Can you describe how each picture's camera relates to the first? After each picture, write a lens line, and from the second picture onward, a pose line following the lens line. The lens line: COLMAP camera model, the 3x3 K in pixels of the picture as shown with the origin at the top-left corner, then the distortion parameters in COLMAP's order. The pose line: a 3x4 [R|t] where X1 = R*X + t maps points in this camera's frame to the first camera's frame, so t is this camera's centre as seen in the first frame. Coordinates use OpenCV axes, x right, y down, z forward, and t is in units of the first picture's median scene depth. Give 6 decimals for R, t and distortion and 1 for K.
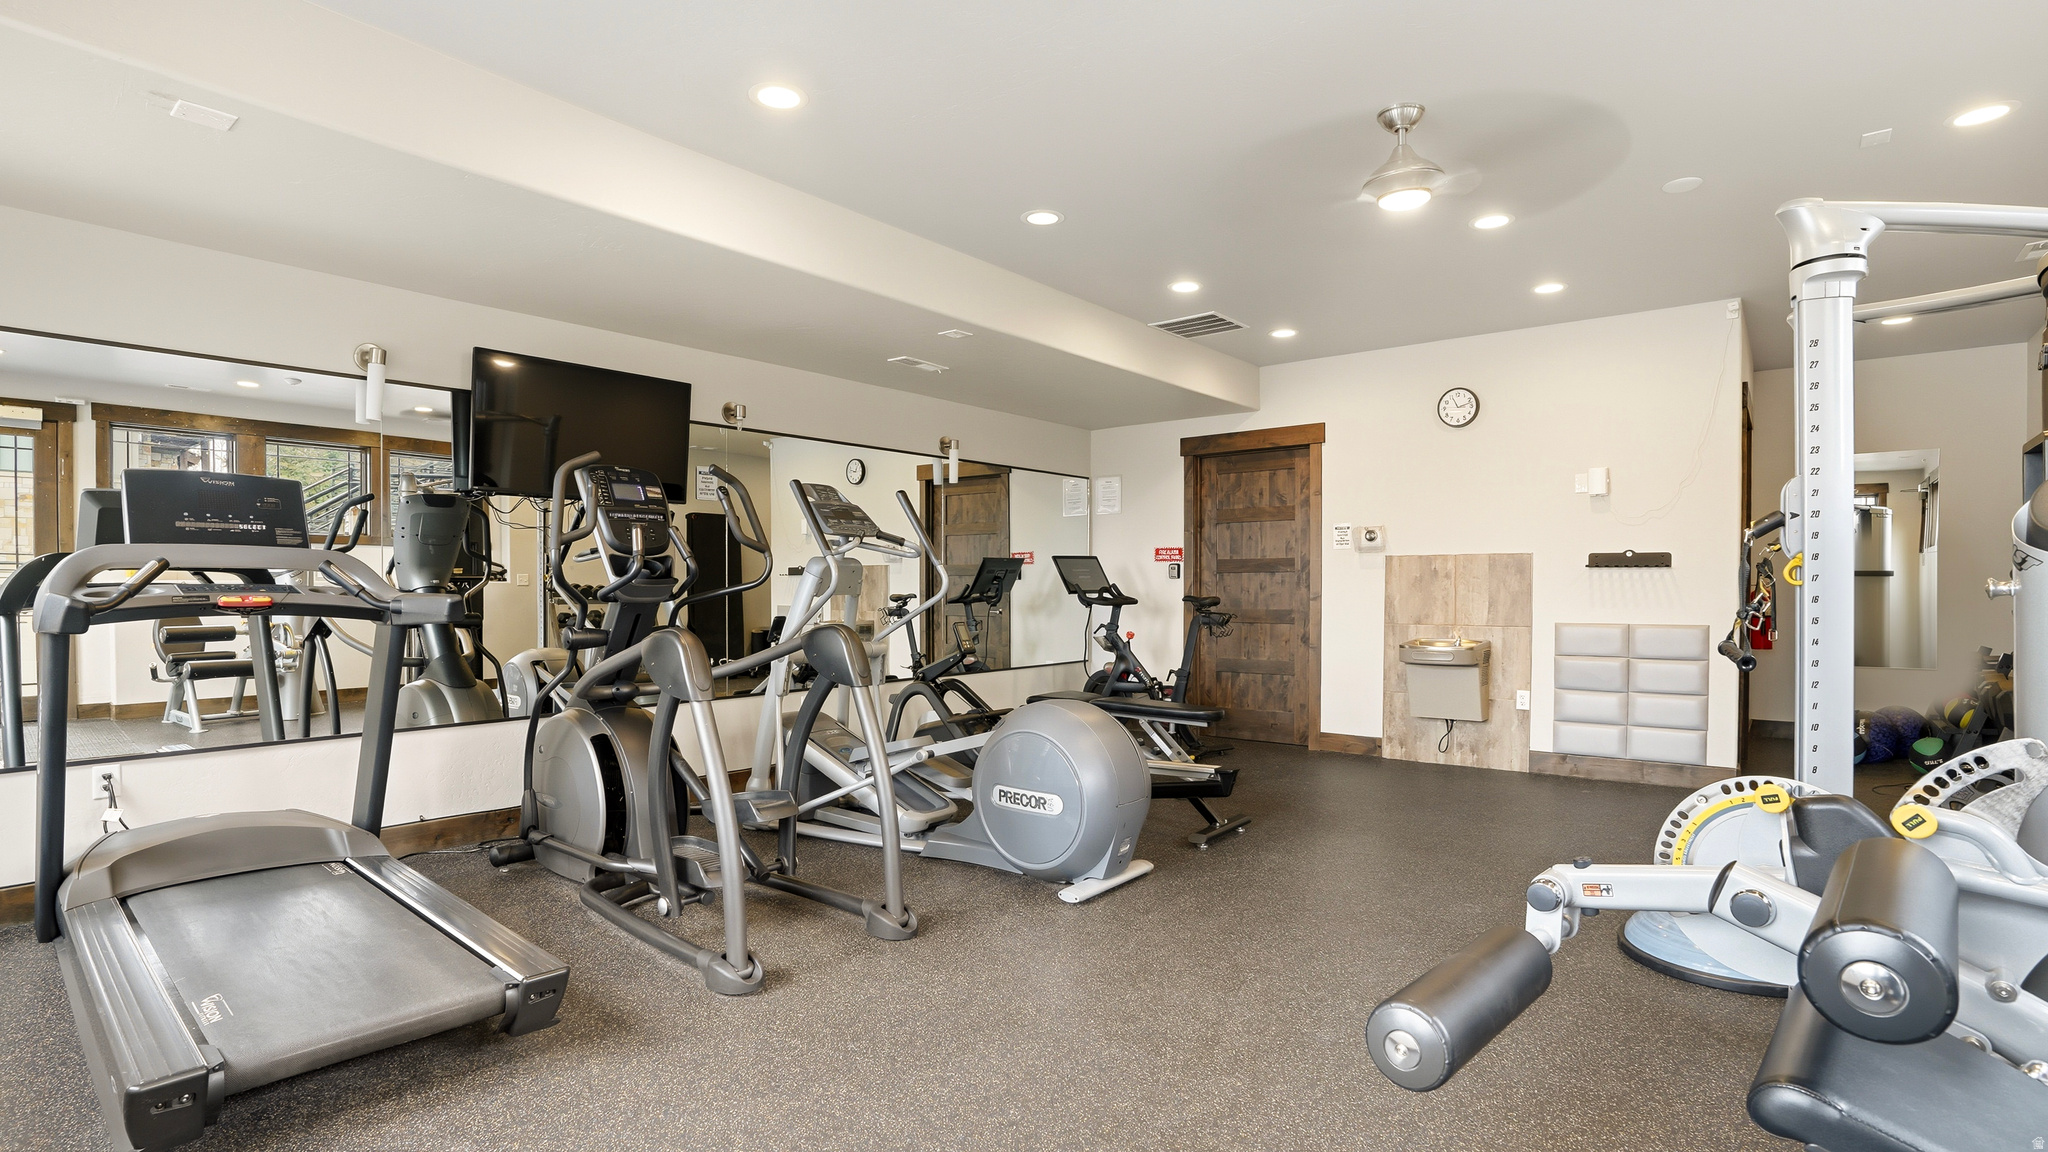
lens RADIAL K [[1009.2, 0, 1025.4], [0, 1009.2, 583.7], [0, 0, 1]] dist [0.000100, 0.000457]
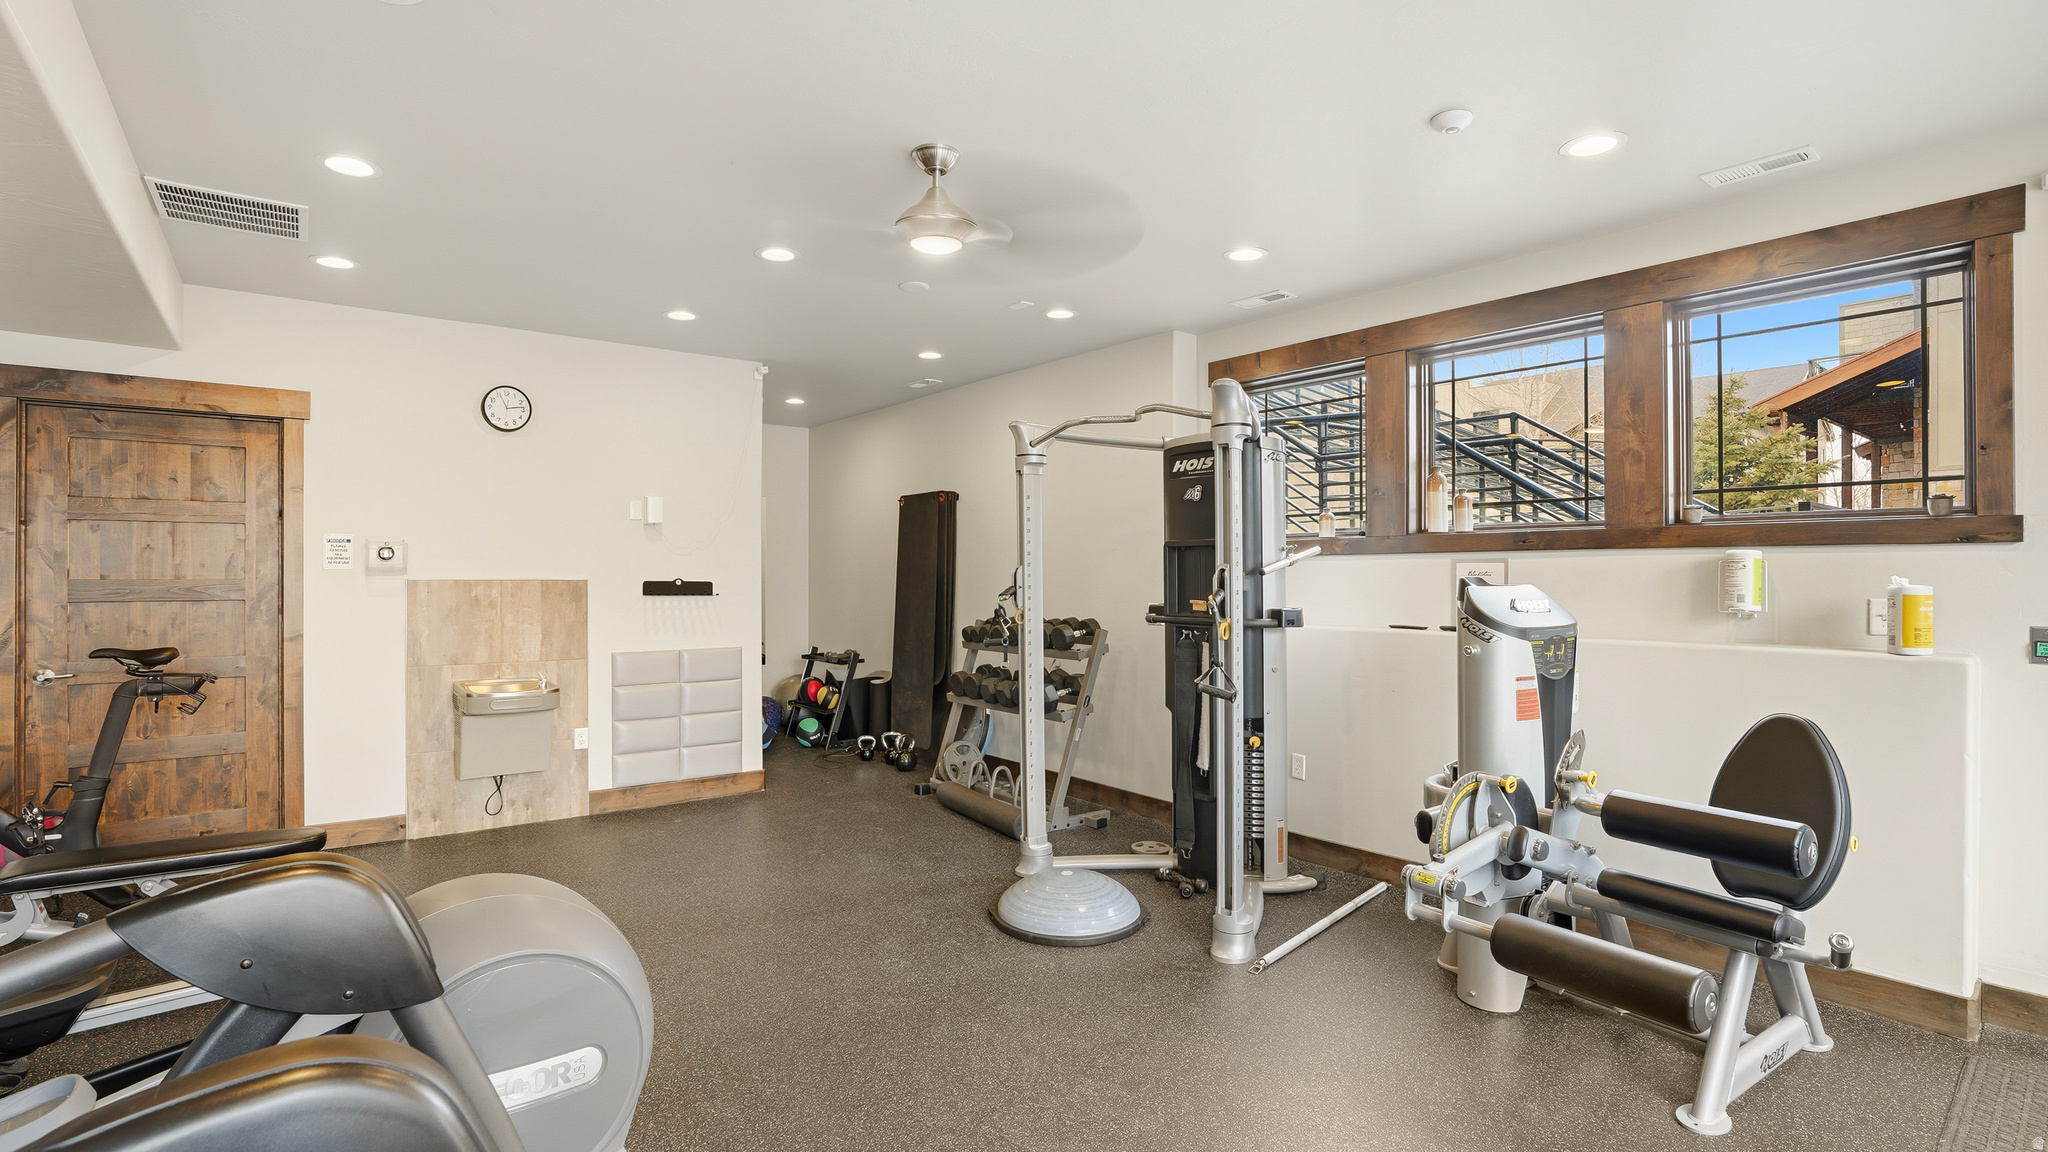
lens RADIAL K [[1009.2, 0, 1023.8], [0, 1009.2, 571.7], [0, 0, 1]] dist [0.000100, 0.000457]
pose [[0.259328, 0.006125, 0.965770, -0.283768], [-0.002619, 0.999981, -0.005639, -0.032089], [-0.965786, -0.001067, 0.259339, 0.351749]]
